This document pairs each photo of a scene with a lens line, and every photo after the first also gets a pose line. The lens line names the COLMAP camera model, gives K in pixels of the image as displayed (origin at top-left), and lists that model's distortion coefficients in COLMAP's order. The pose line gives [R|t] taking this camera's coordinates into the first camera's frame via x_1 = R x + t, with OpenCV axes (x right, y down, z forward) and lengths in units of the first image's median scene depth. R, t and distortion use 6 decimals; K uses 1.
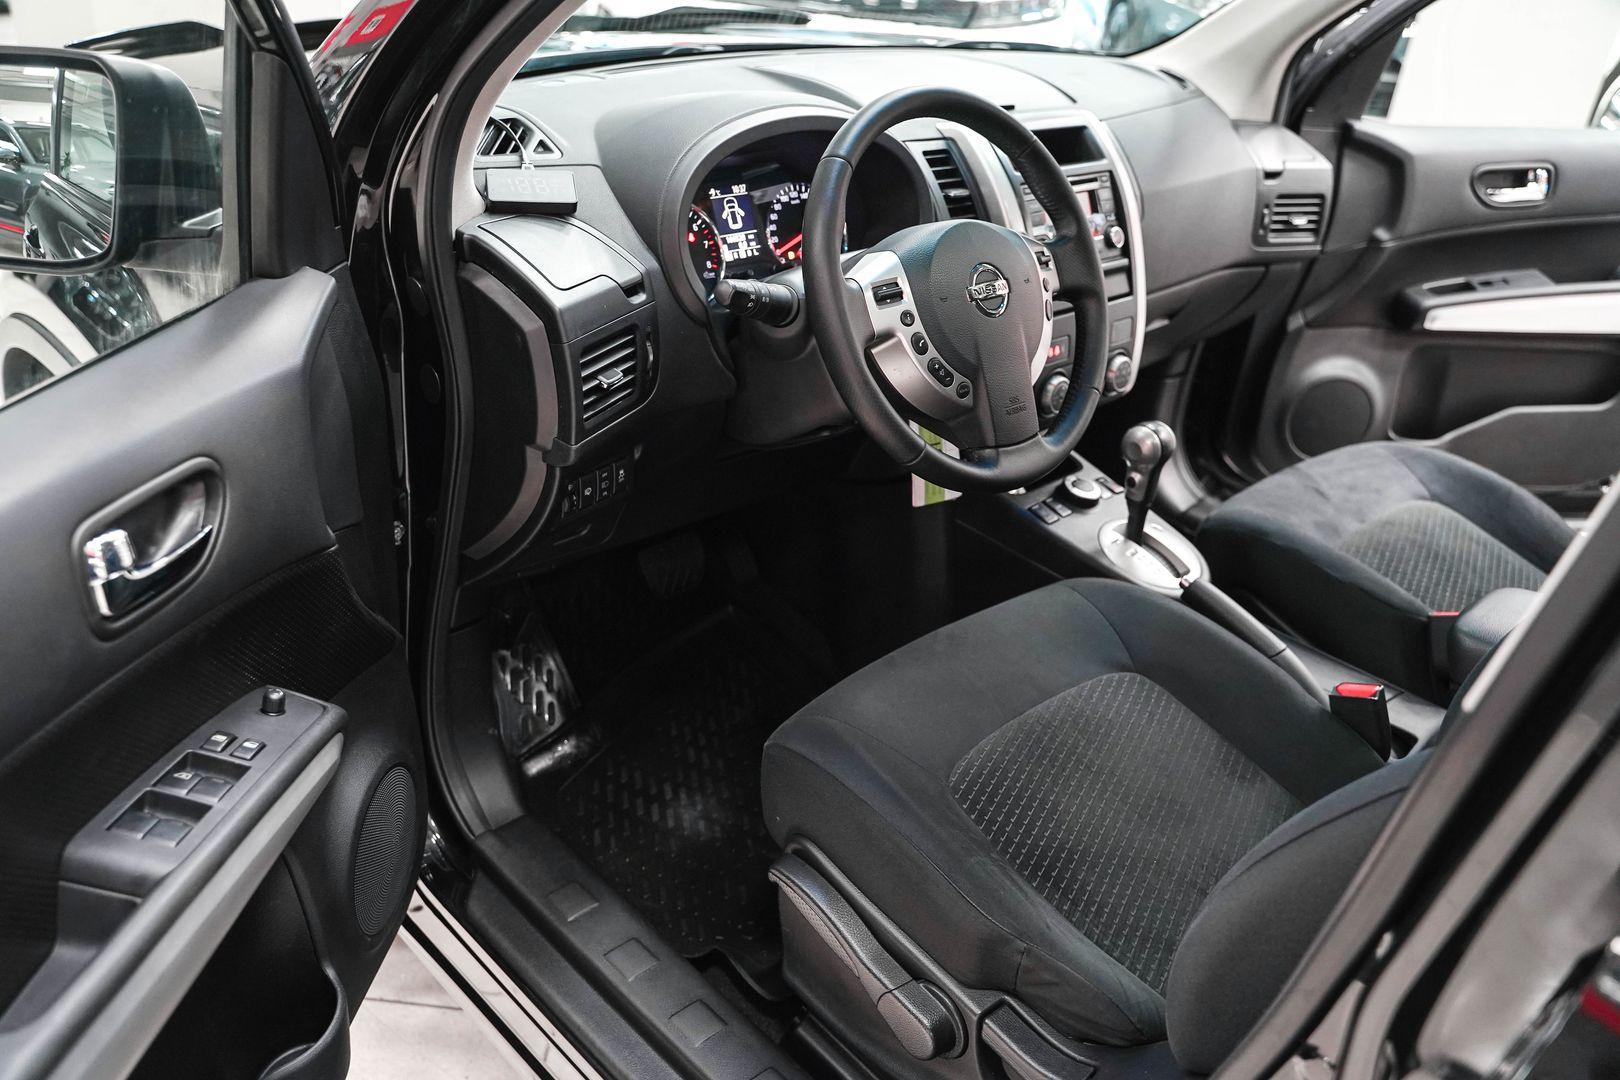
lens RADIAL K [[1342.3, 0, 805.8], [0, 1342.3, 535.7], [0, 0, 1]] dist [-0.099679, 0.063932]
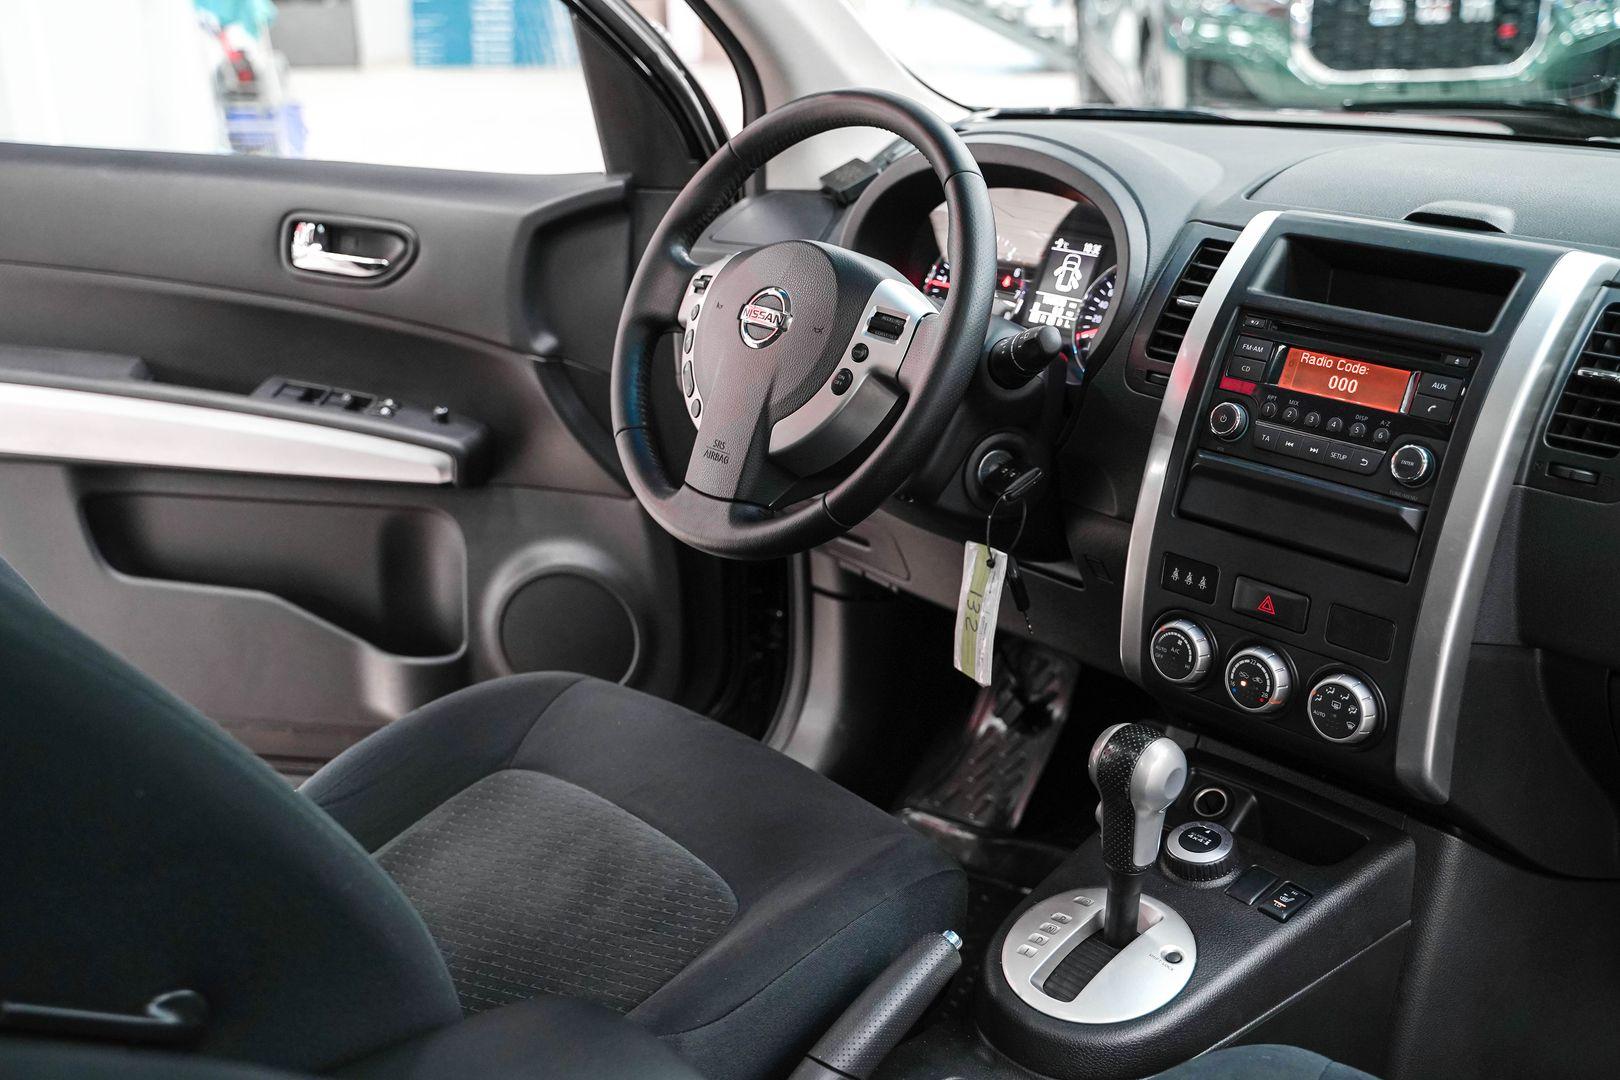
lens RADIAL K [[1790.9, 0, 781.8], [0, 1790.9, 538.7], [0, 0, 1]] dist [-0.048721, 0.206981]
pose [[-0.035832, 0.259555, -0.965063, 0.946780], [-0.460153, 0.852939, 0.246484, -0.261433], [0.887116, 0.452909, 0.088873, 0.733211]]
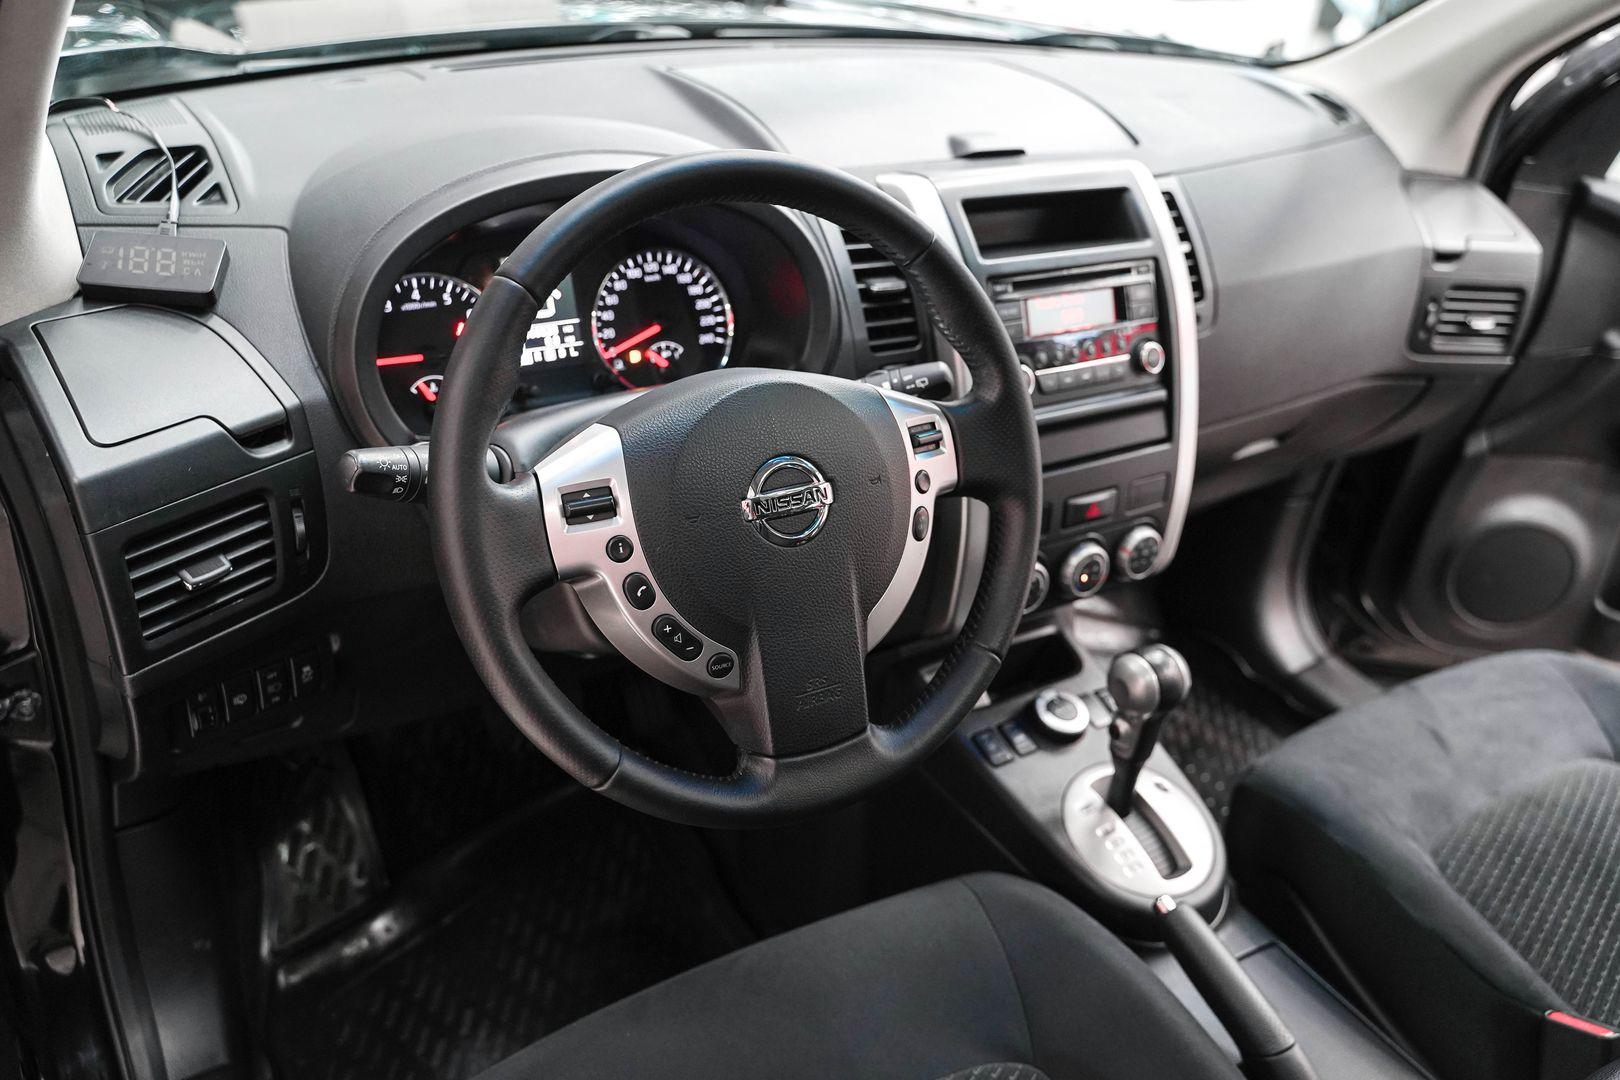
lens RADIAL K [[1342.3, 0, 805.8], [0, 1342.3, 535.7], [0, 0, 1]] dist [-0.099679, 0.063932]
pose [[0.979540, 0.118694, -0.162523, 0.183803], [-0.112155, 0.992488, 0.048872, -0.149545], [0.167103, -0.029645, 0.985494, 0.306116]]
